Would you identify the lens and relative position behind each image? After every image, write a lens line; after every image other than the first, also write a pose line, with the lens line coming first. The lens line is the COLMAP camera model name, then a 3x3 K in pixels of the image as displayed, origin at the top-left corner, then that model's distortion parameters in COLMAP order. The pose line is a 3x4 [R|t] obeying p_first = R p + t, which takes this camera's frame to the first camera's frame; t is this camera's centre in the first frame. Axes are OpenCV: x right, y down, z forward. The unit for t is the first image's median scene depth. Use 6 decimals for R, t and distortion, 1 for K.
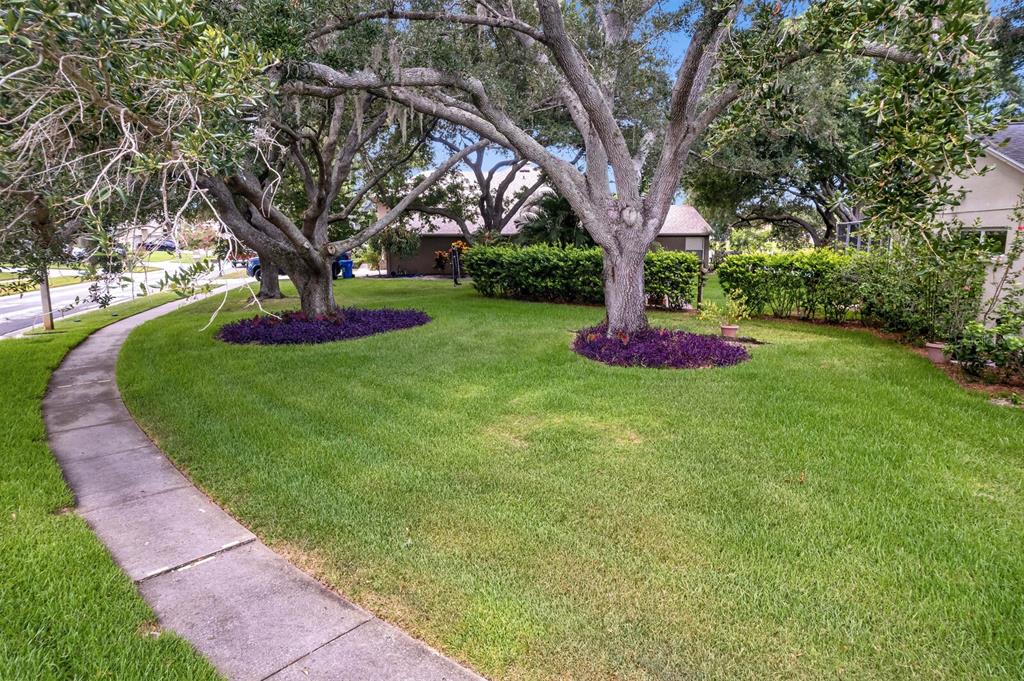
lens RADIAL K [[657.1, 0, 515.3], [0, 657.1, 337.3], [0, 0, 1]] dist [-0.074292, 0.064300]
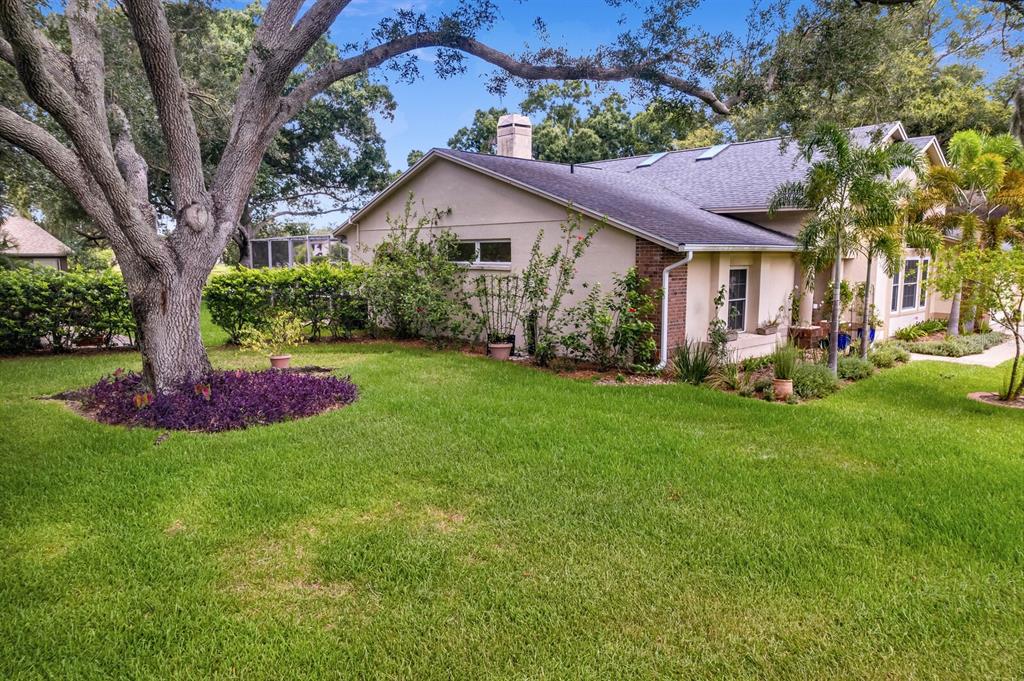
lens RADIAL K [[657.1, 0, 512.0], [0, 657.1, 339.7], [0, 0, 1]] dist [-0.074292, 0.064300]
pose [[0.545604, -0.108286, 0.831017, -0.171659], [0.134853, 0.990039, 0.040470, -0.027457], [-0.827122, 0.089984, 0.554772, 0.254617]]
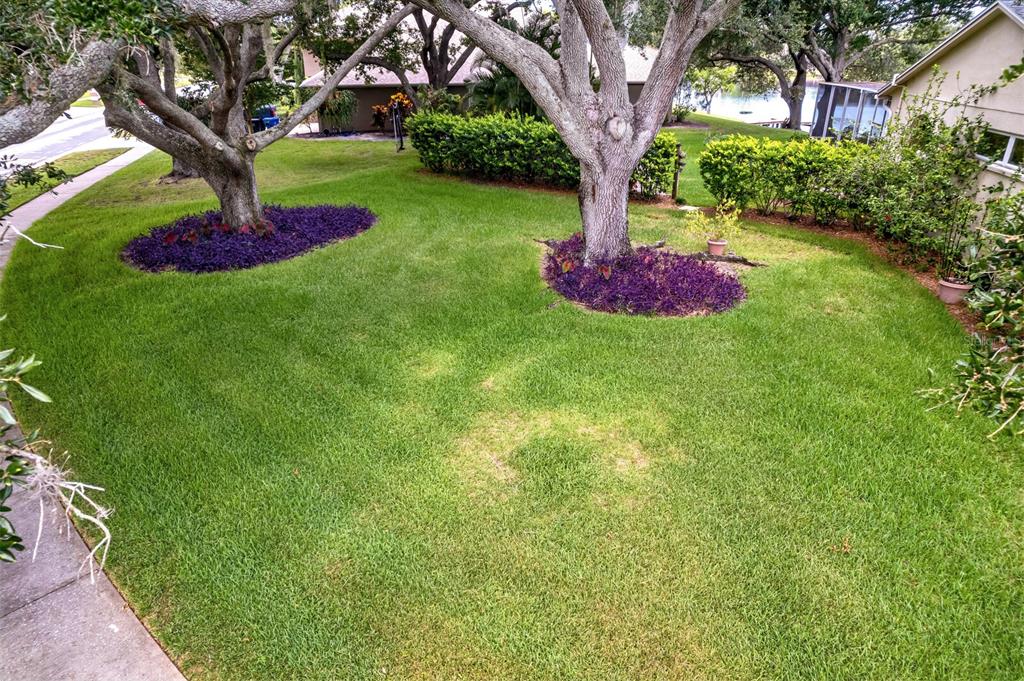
lens RADIAL K [[657.1, 0, 514.6], [0, 657.1, 335.3], [0, 0, 1]] dist [-0.074292, 0.064300]
pose [[0.996394, -0.029500, 0.079558, -0.019772], [0.008449, 0.967450, 0.252921, -0.104246], [-0.084430, -0.251337, 0.964210, 0.113839]]
